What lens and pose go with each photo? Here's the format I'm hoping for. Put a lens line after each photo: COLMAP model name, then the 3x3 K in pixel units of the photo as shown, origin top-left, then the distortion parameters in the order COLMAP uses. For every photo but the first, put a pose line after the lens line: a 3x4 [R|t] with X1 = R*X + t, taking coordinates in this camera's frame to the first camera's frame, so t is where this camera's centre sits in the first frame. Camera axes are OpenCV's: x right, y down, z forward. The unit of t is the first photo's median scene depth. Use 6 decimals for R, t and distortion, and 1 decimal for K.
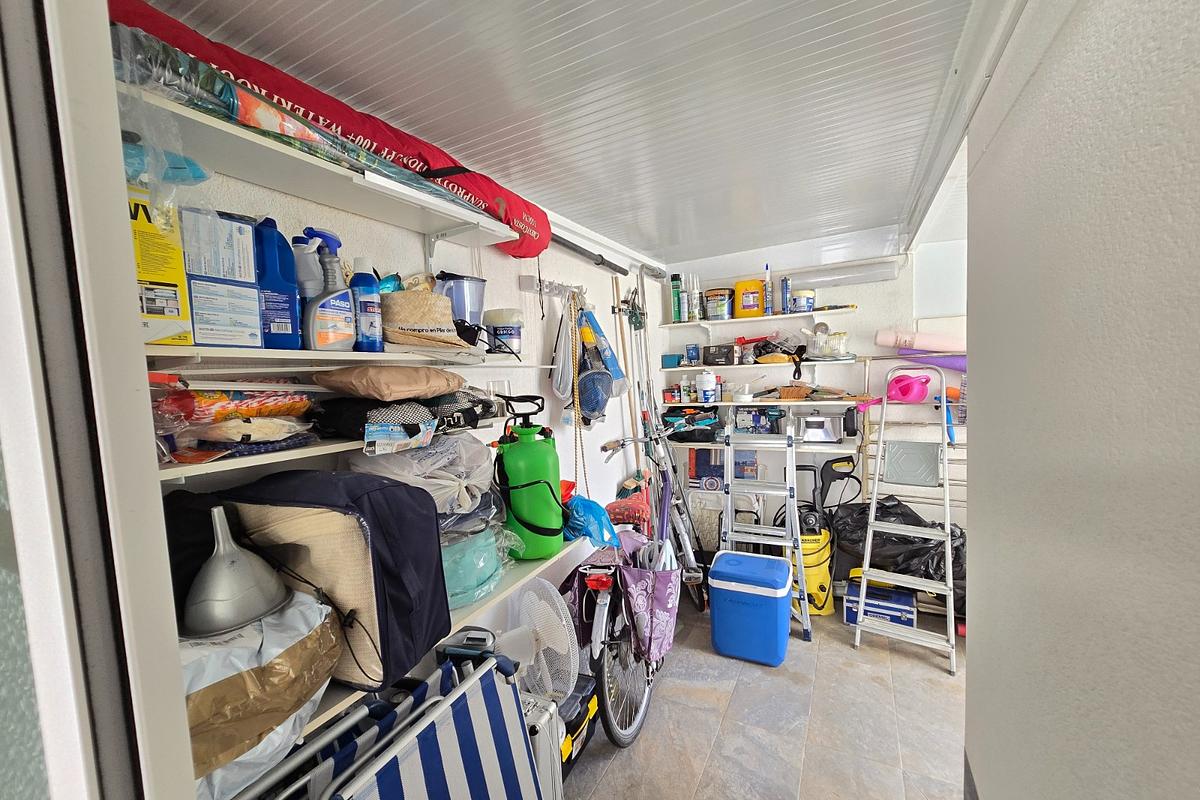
lens RADIAL K [[495.9, 0, 598.8], [0, 495.9, 404.7], [0, 0, 1]] dist [-0.010895, -0.000467]
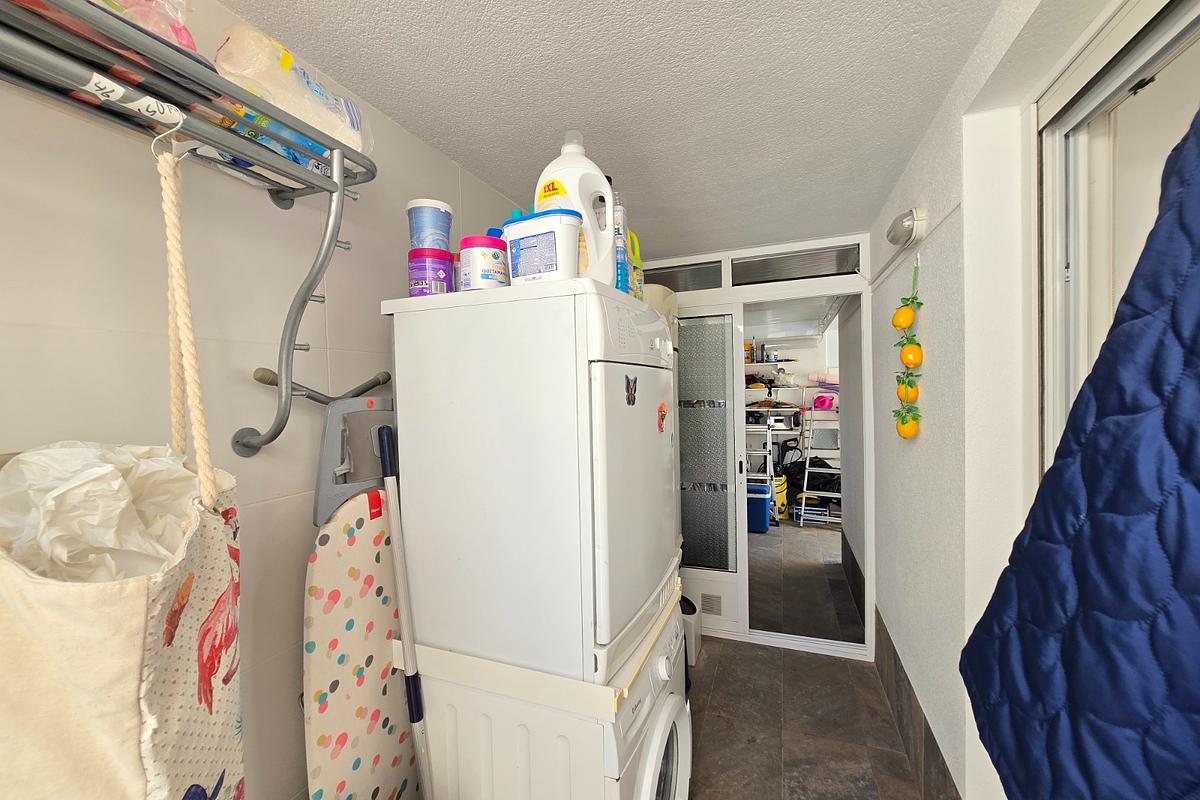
lens RADIAL K [[495.9, 0, 598.8], [0, 495.9, 404.7], [0, 0, 1]] dist [-0.010895, -0.000467]
pose [[0.993318, 0.012760, 0.114702, -0.496851], [-0.008304, 0.999195, -0.039241, 0.061460], [-0.115111, 0.038026, 0.992625, -0.863634]]
